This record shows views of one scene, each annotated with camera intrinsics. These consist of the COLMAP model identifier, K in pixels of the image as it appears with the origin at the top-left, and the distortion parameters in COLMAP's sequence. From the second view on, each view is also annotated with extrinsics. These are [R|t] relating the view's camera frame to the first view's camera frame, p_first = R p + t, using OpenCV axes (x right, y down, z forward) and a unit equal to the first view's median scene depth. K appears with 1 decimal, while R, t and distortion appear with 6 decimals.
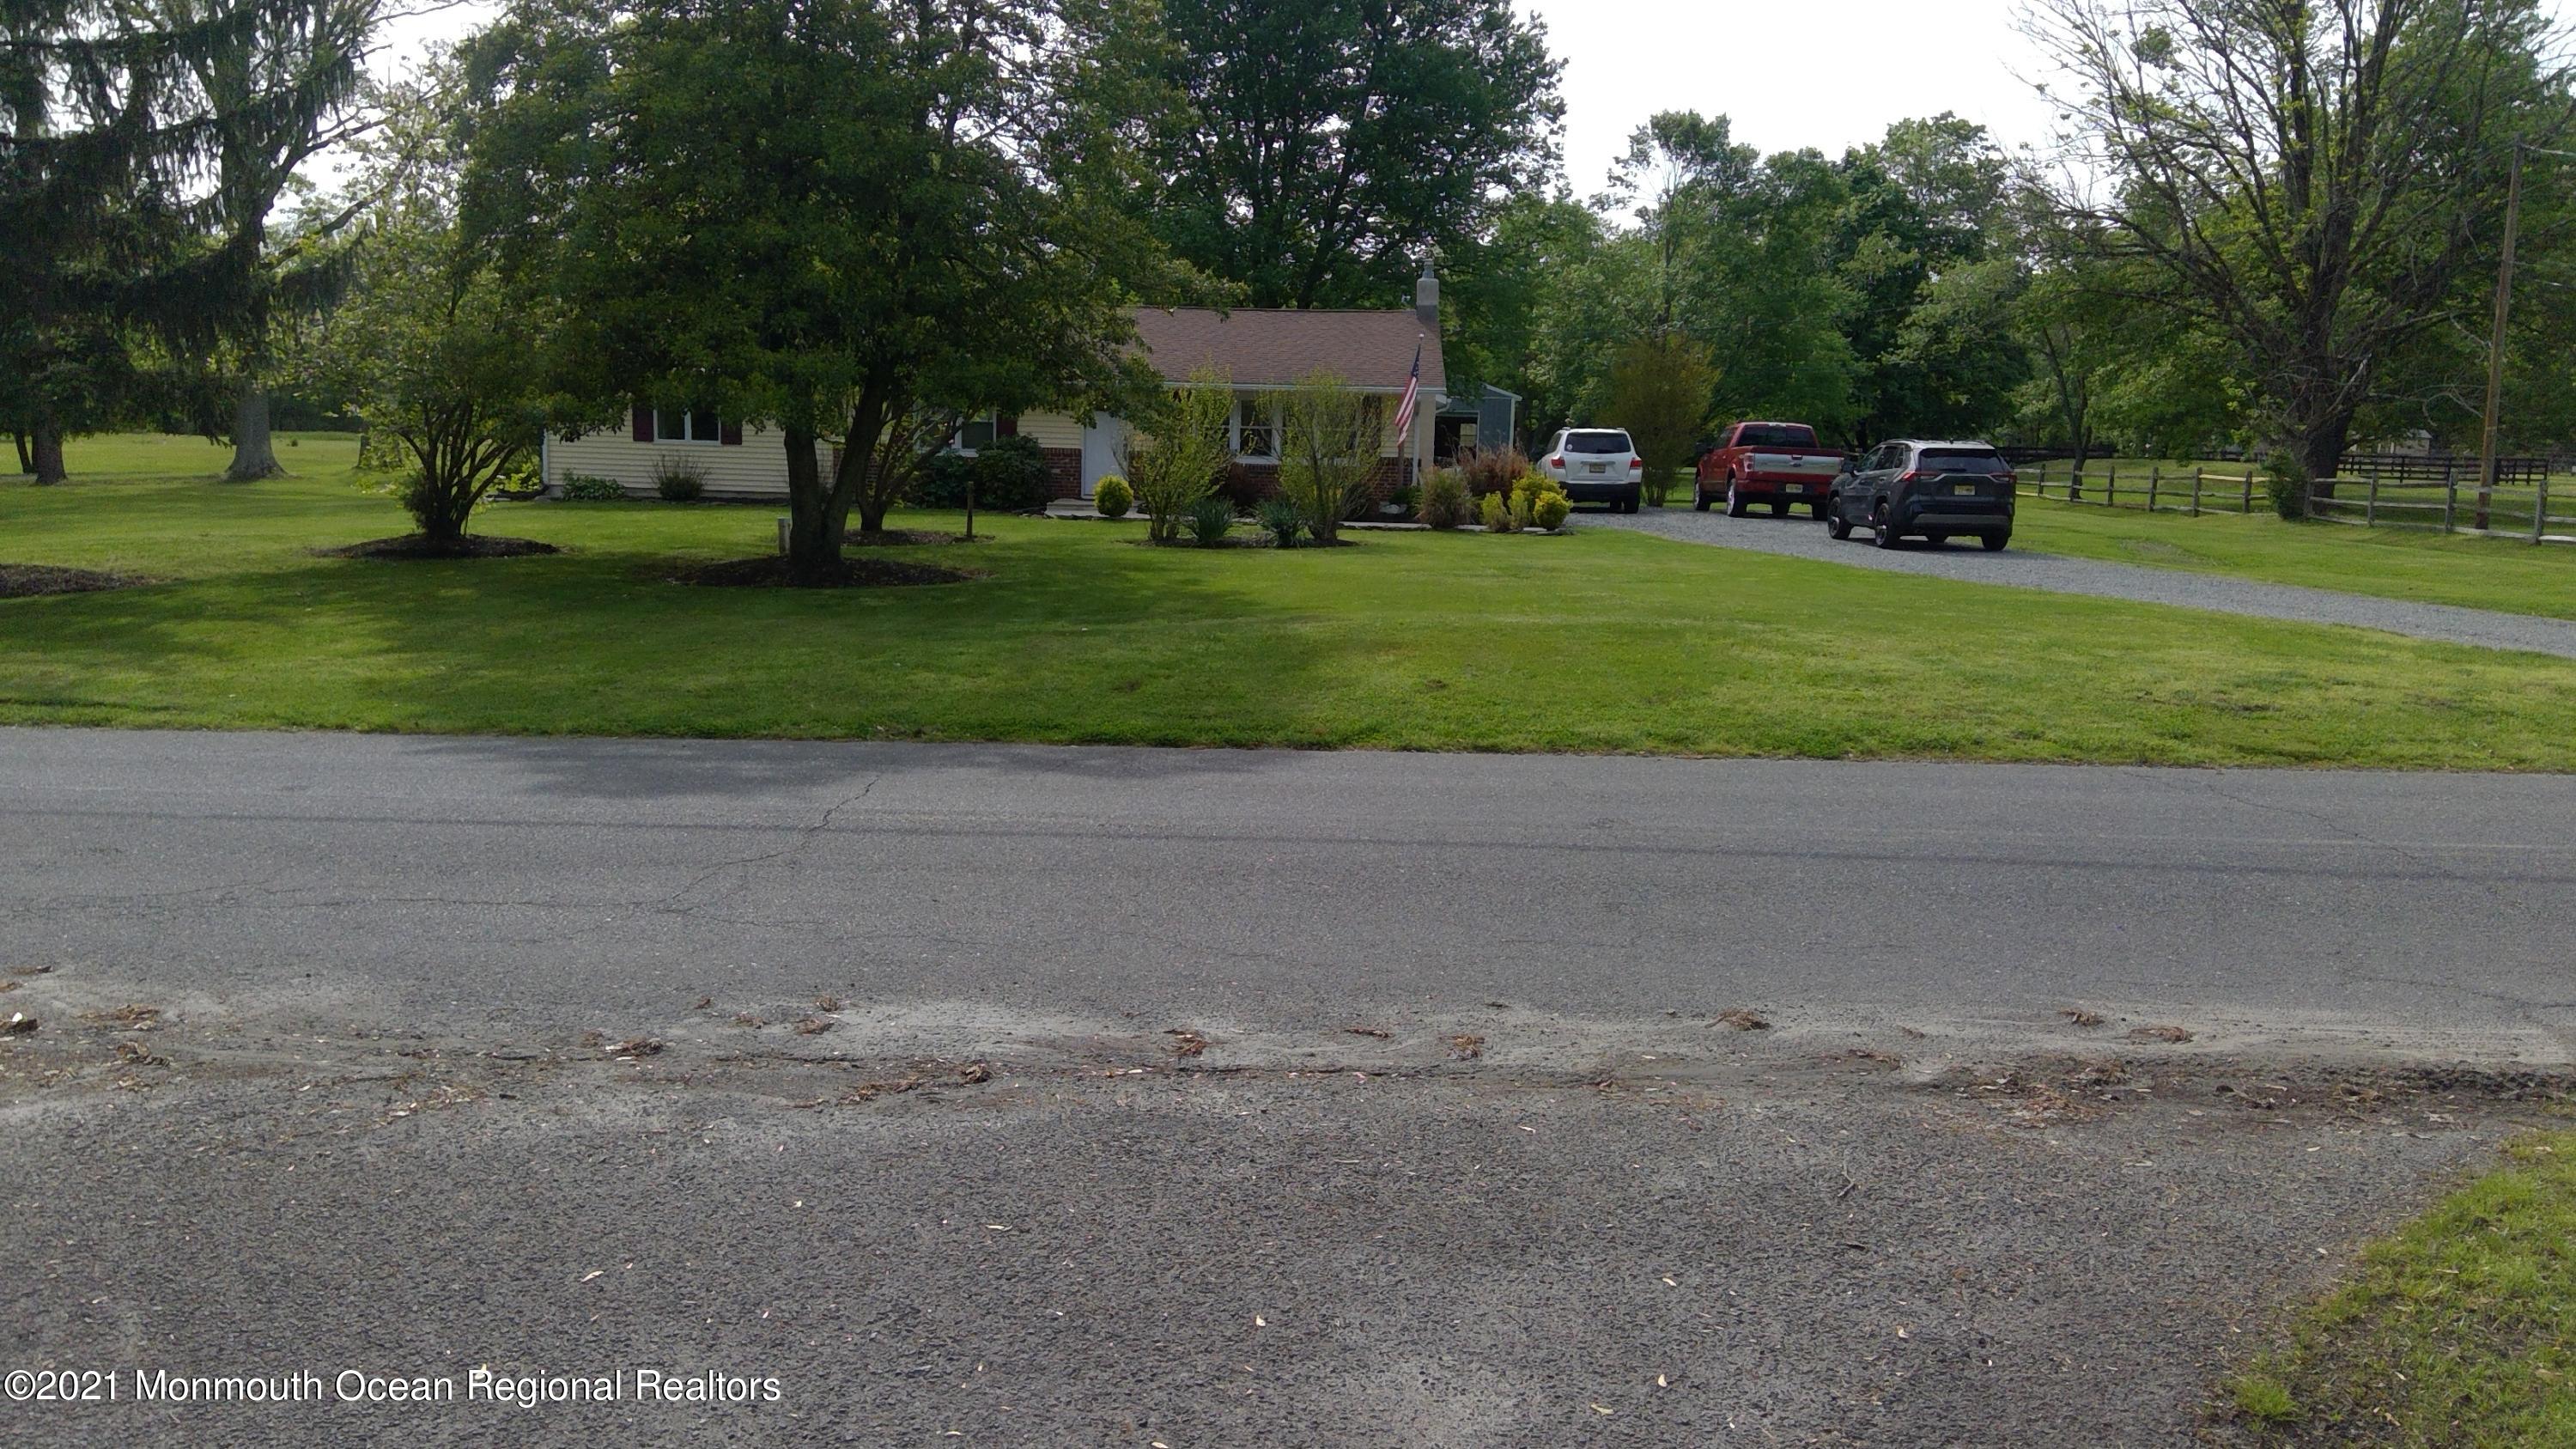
lens RADIAL K [[1981.7, 0, 1285.7], [0, 1981.7, 718.8], [0, 0, 1]] dist [0.102795, -0.144769]
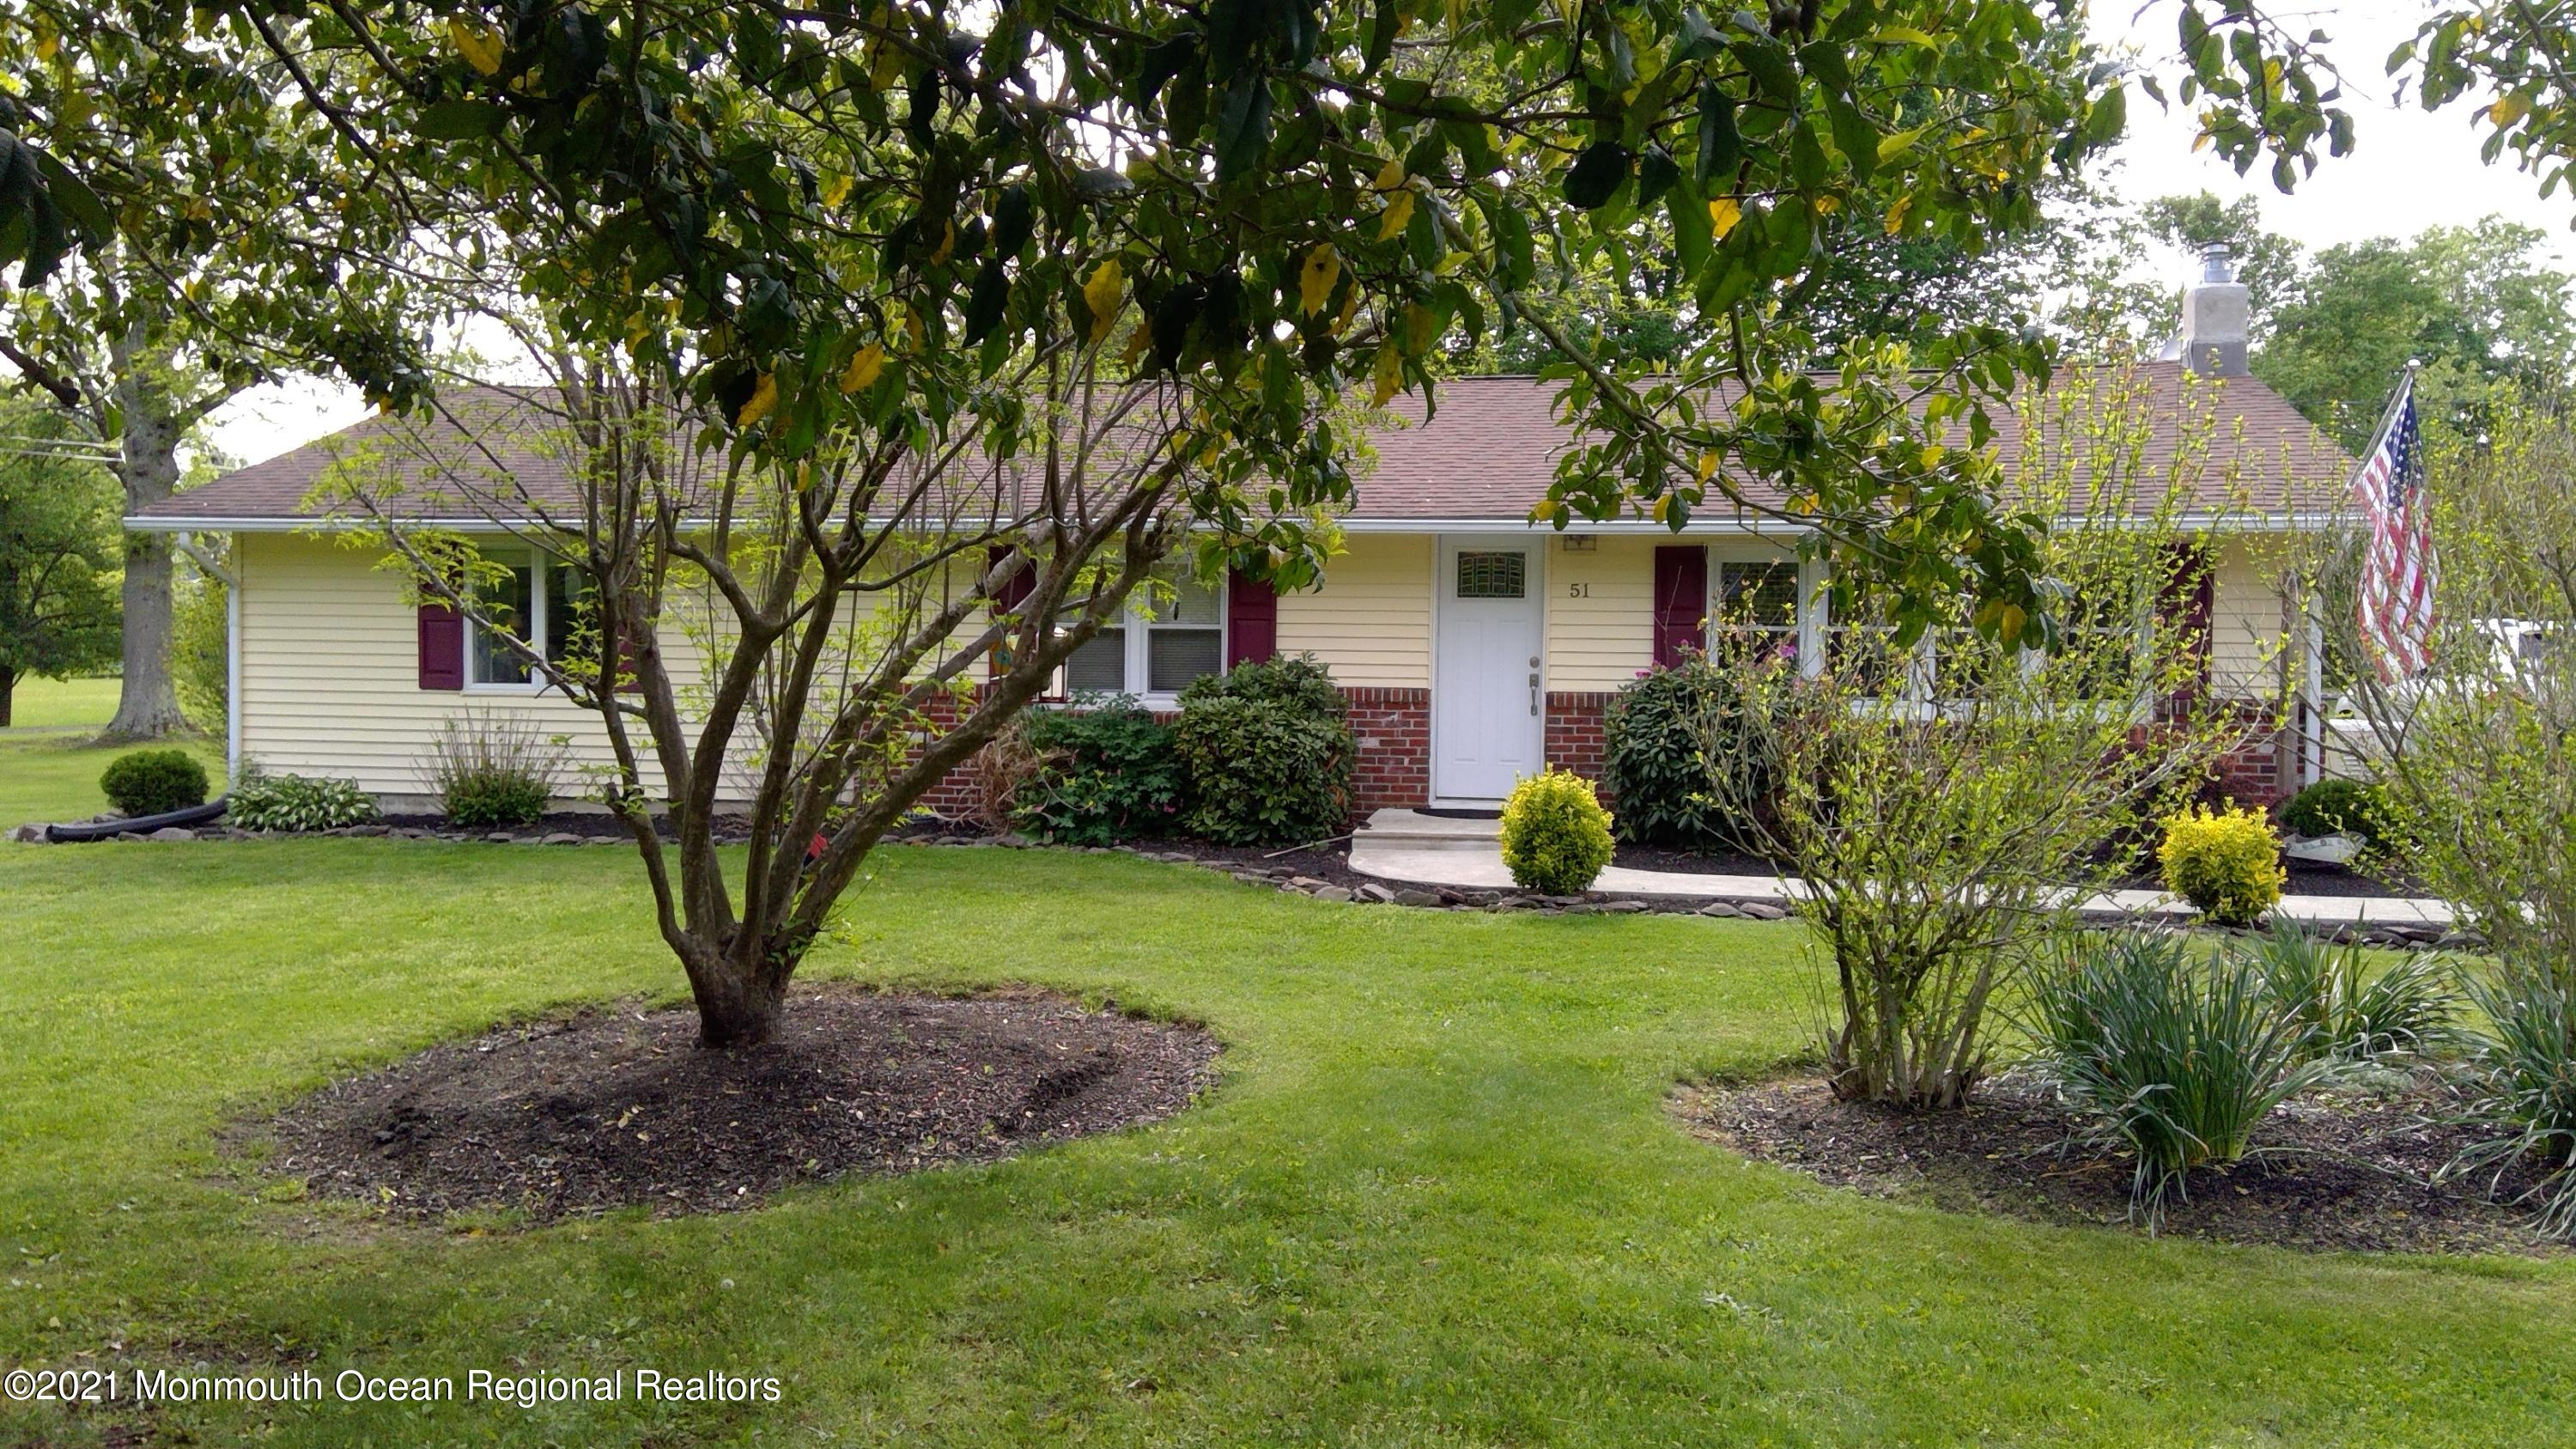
lens RADIAL K [[1981.7, 0, 1304.5], [0, 1981.7, 703.0], [0, 0, 1]] dist [0.102795, -0.144769]
pose [[0.992565, -0.012249, -0.121100, -0.080293], [-0.001043, 0.994031, -0.109092, -0.089192], [0.121713, 0.108407, 0.986627, 0.599727]]
